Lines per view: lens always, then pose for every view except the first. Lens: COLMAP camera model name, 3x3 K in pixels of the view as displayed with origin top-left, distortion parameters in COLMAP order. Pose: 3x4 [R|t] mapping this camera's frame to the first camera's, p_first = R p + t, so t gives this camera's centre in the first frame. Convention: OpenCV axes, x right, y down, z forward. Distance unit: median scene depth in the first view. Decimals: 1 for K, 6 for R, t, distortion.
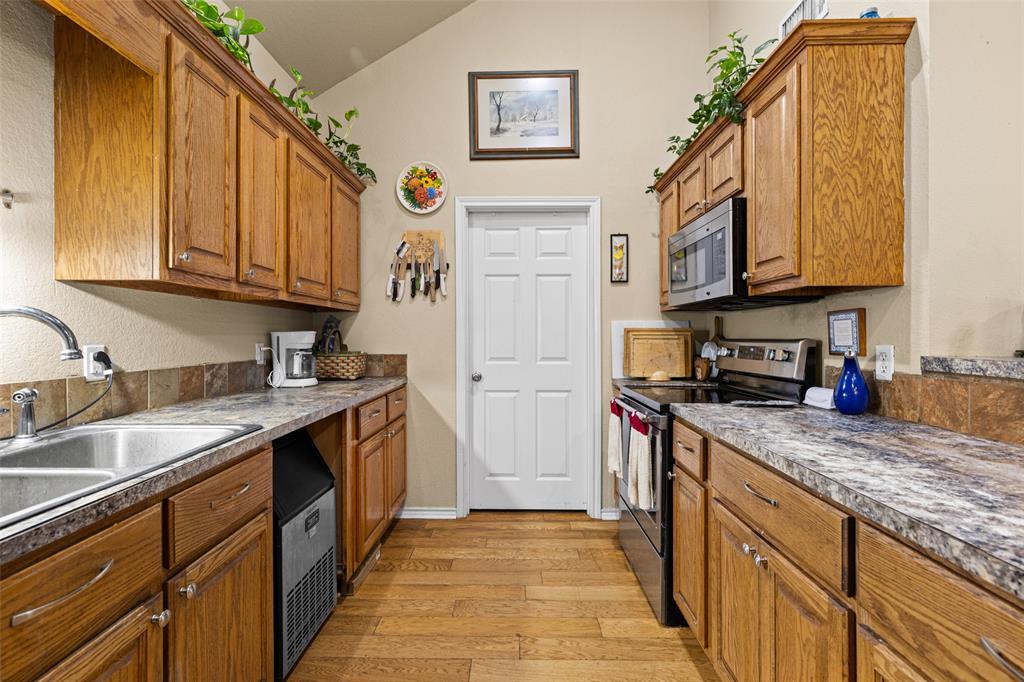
lens RADIAL K [[459.9, 0, 519.2], [0, 459.9, 334.6], [0, 0, 1]] dist [0.004476, 0.000544]
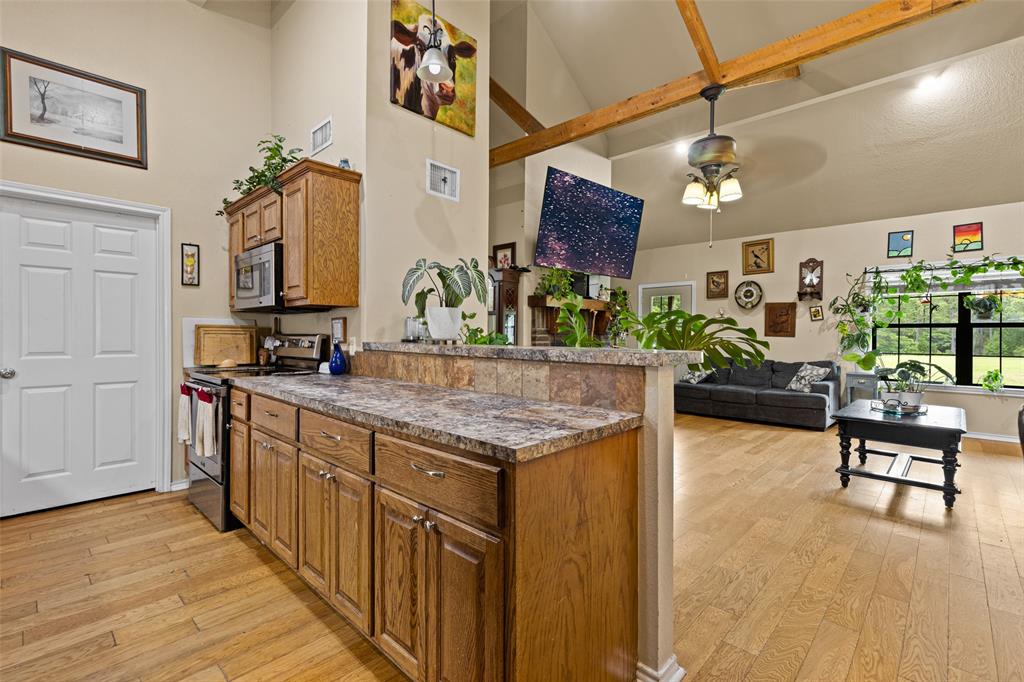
lens RADIAL K [[459.9, 0, 505.7], [0, 459.9, 339.0], [0, 0, 1]] dist [0.004476, 0.000544]
pose [[0.696113, -0.001934, 0.717930, -0.091460], [-0.009856, 0.999876, 0.012249, 0.000662], [-0.717865, -0.015603, 0.696008, -0.543609]]
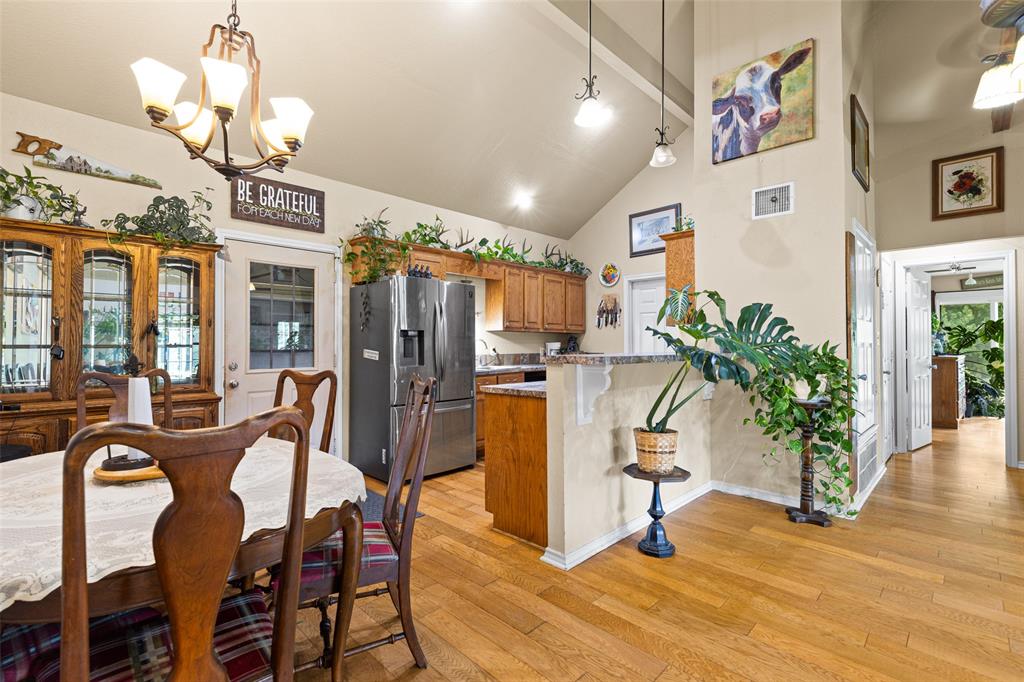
lens RADIAL K [[459.9, 0, 509.9], [0, 459.9, 340.9], [0, 0, 1]] dist [0.004476, 0.000544]
pose [[0.703873, -0.005895, -0.710302, 1.327969], [0.002222, 0.999979, -0.006096, -0.001021], [0.710323, 0.002712, 0.703871, -1.114226]]
